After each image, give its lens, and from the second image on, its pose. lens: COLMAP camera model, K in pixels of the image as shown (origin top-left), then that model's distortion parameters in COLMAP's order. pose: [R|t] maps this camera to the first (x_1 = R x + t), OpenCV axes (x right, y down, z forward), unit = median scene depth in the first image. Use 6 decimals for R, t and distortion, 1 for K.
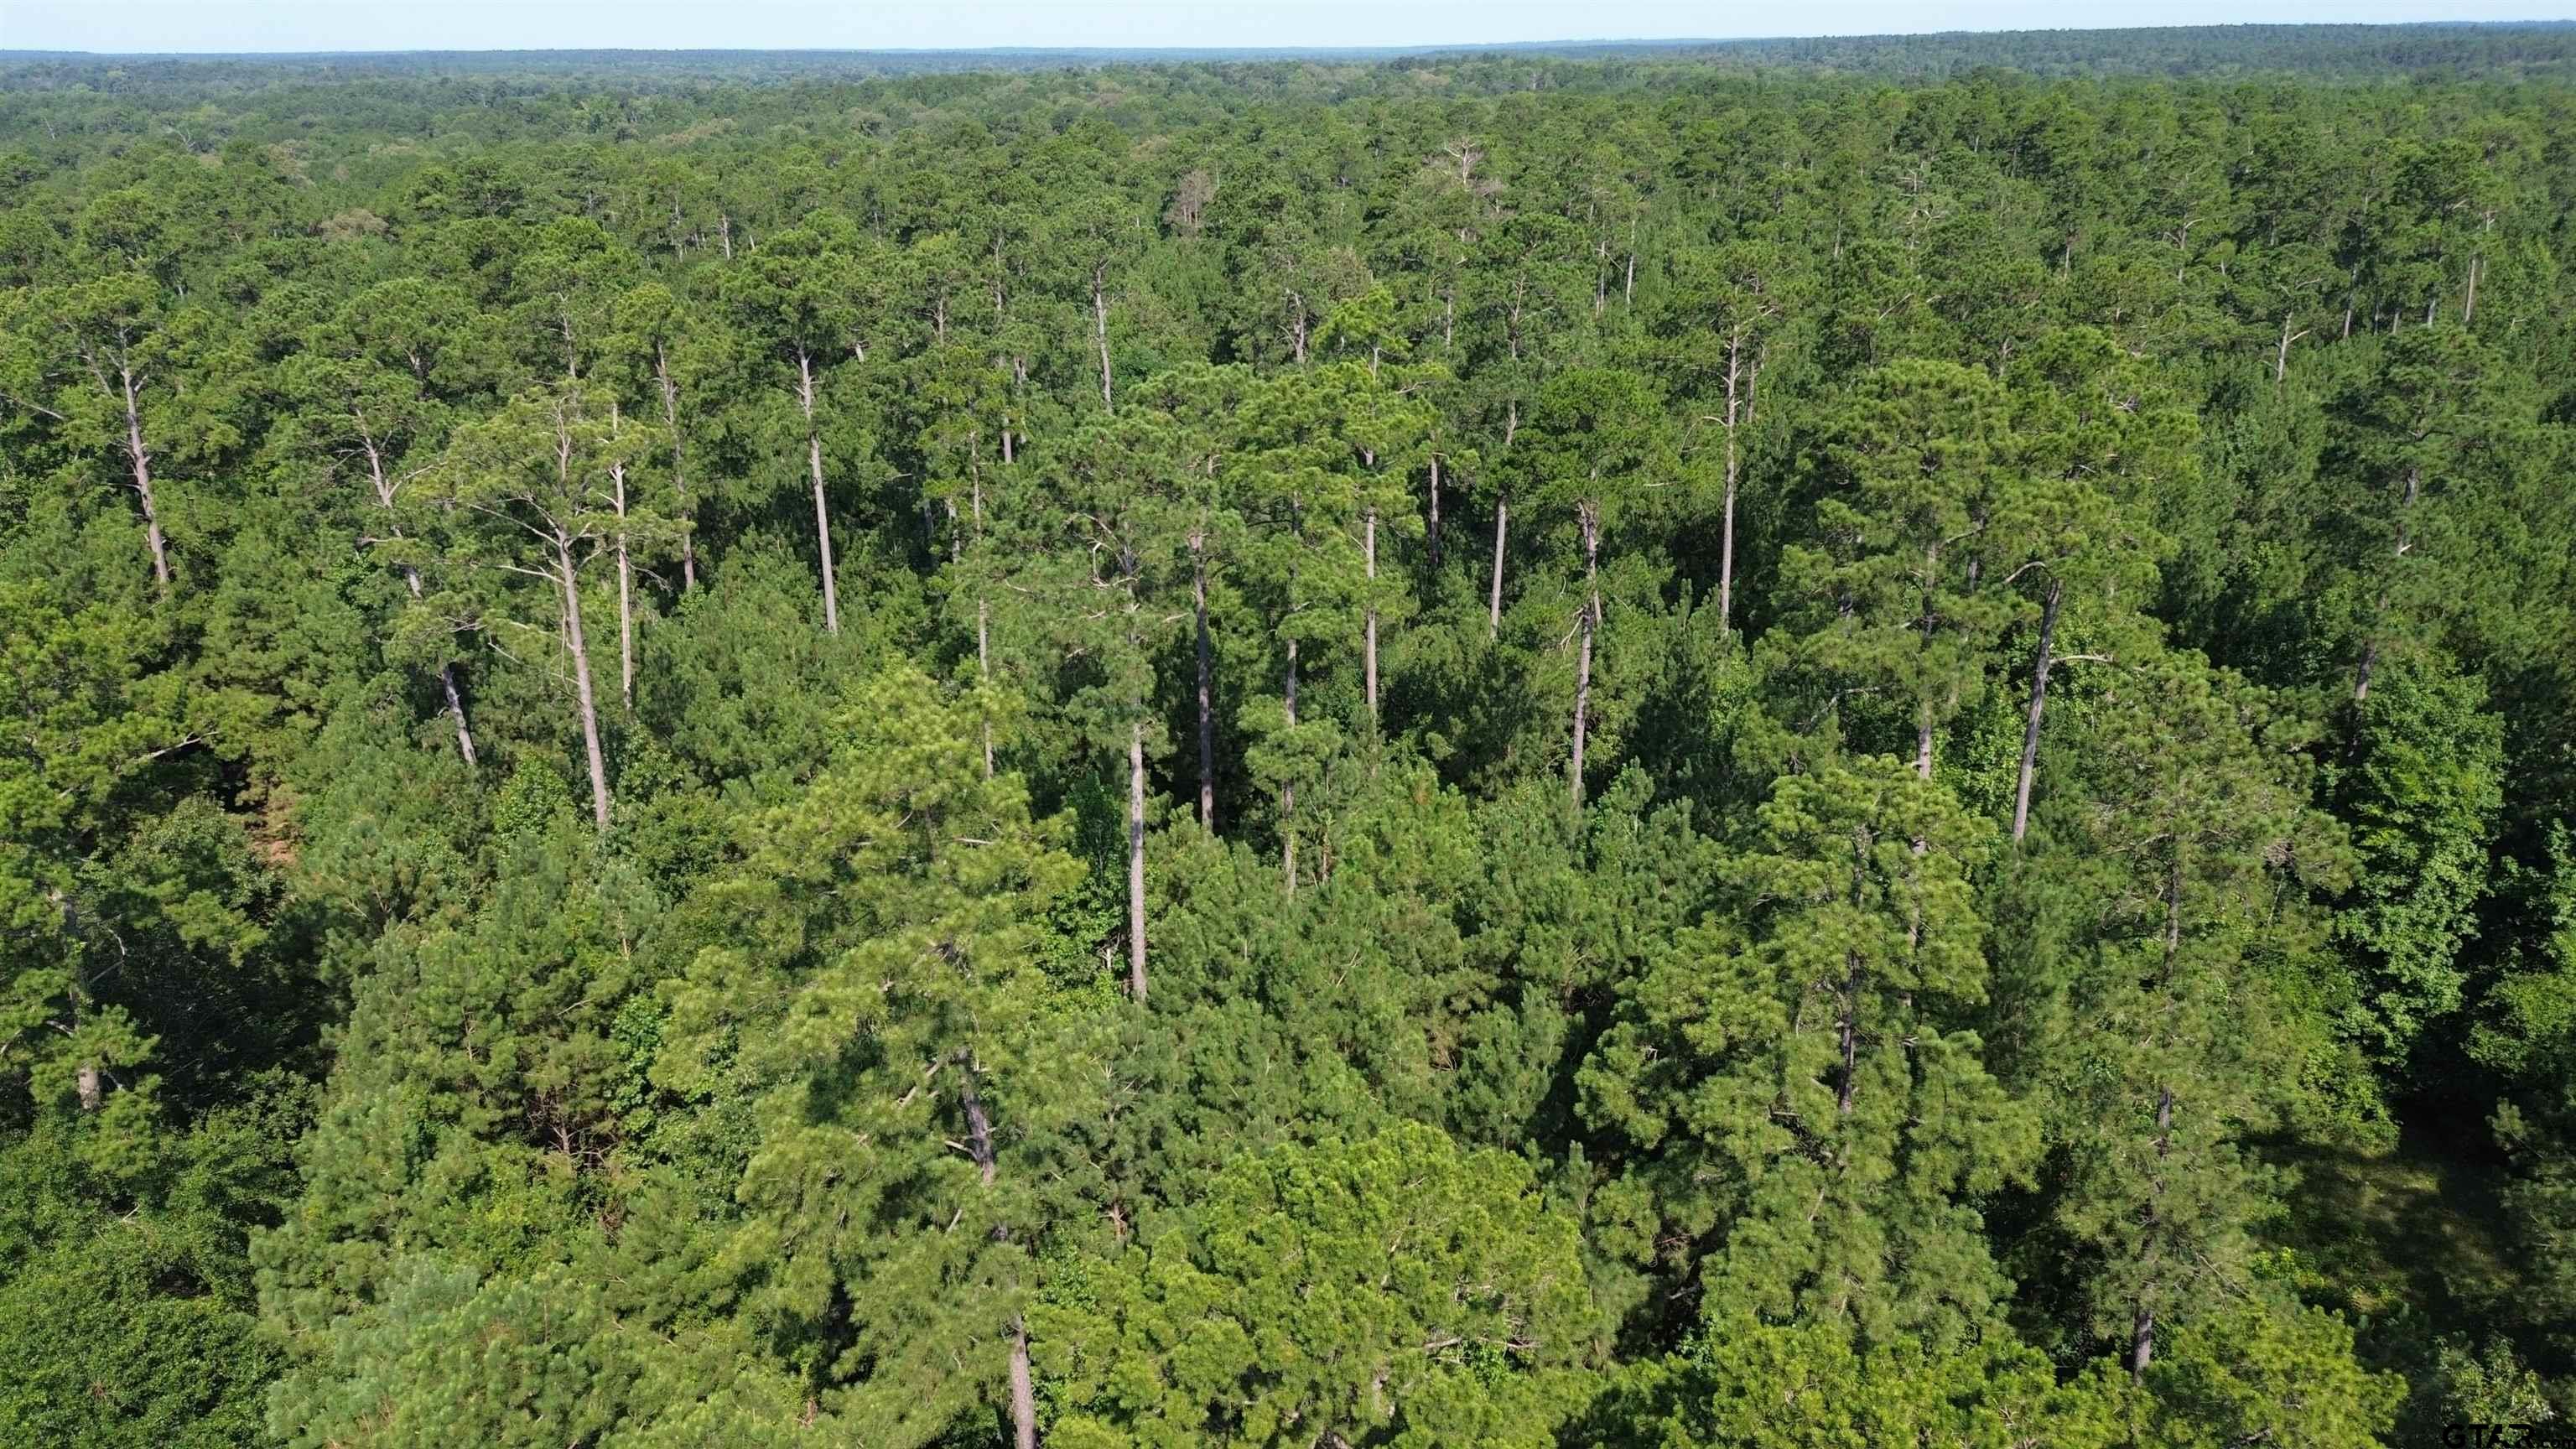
lens RADIAL K [[1786.3, 0, 1285.5], [0, 1786.3, 730.4], [0, 0, 1]] dist [0.010915, -0.018179]
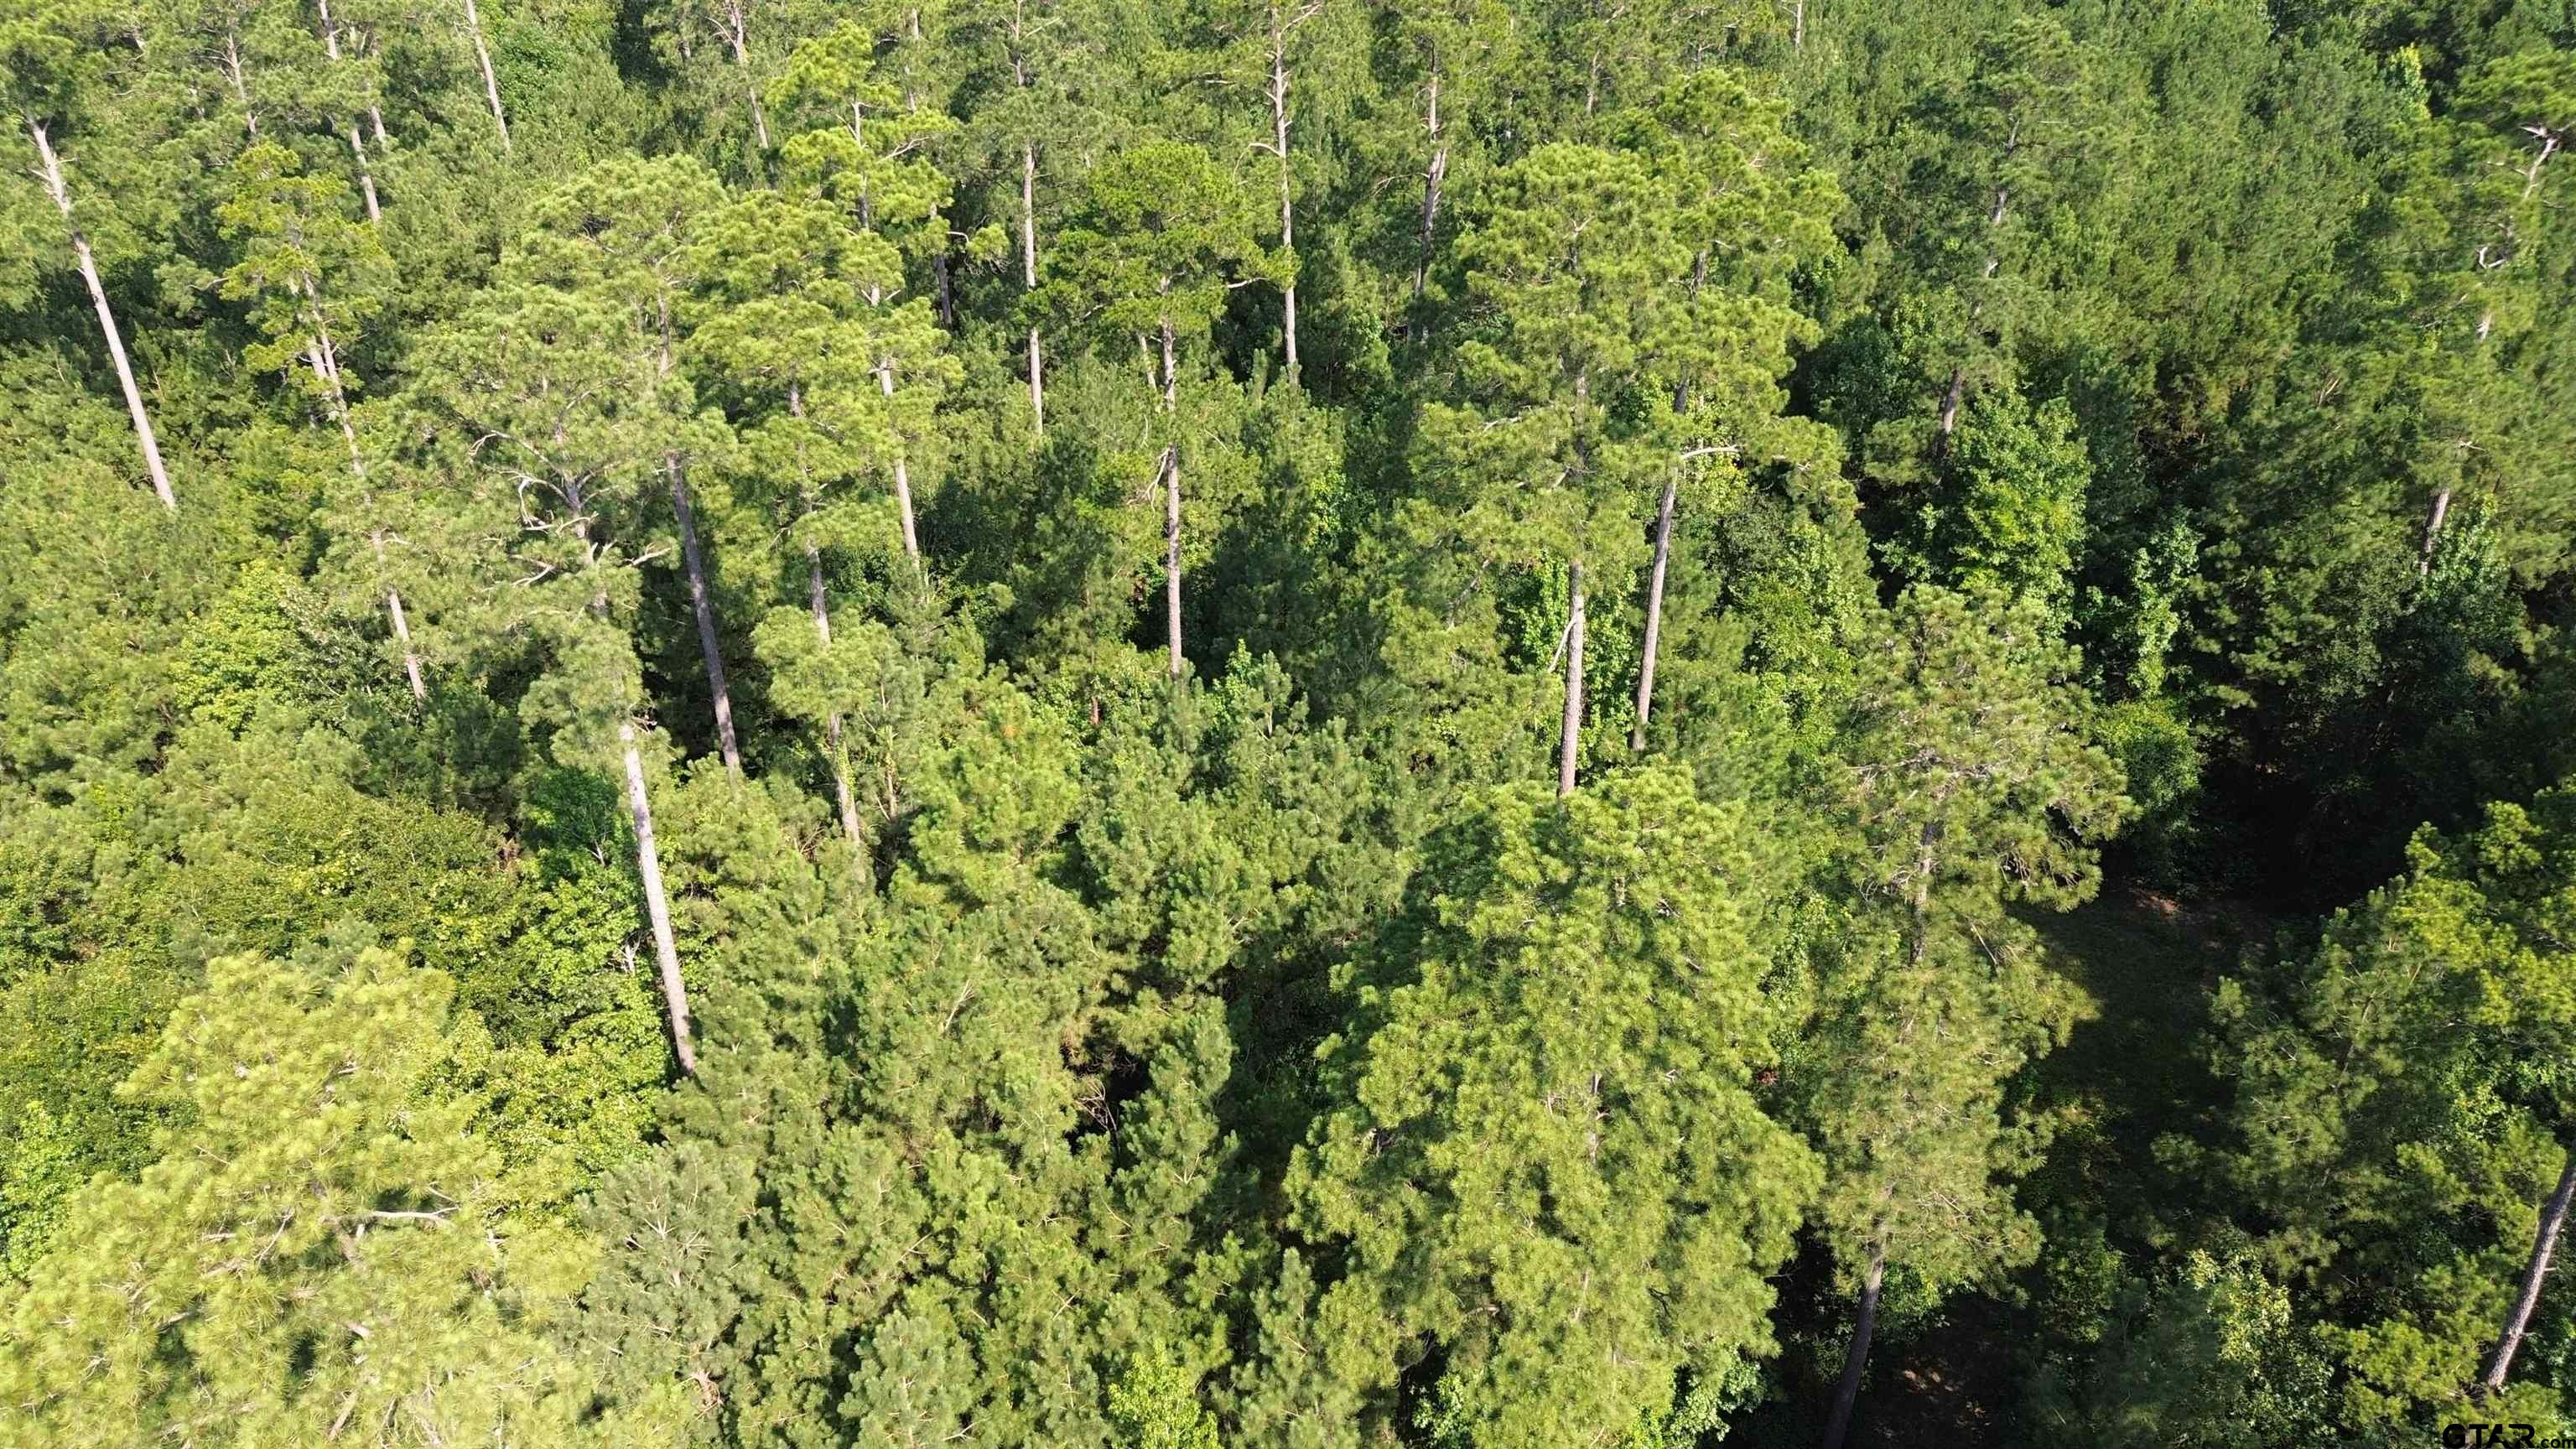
lens RADIAL K [[1803.8, 0, 1305.5], [0, 1803.8, 726.4], [0, 0, 1]] dist [0.023169, -0.030234]
pose [[0.955567, -0.142758, 0.257899, -0.004788], [0.088906, 0.973739, 0.209591, -0.109738], [-0.281047, -0.177349, 0.943165, 0.171600]]
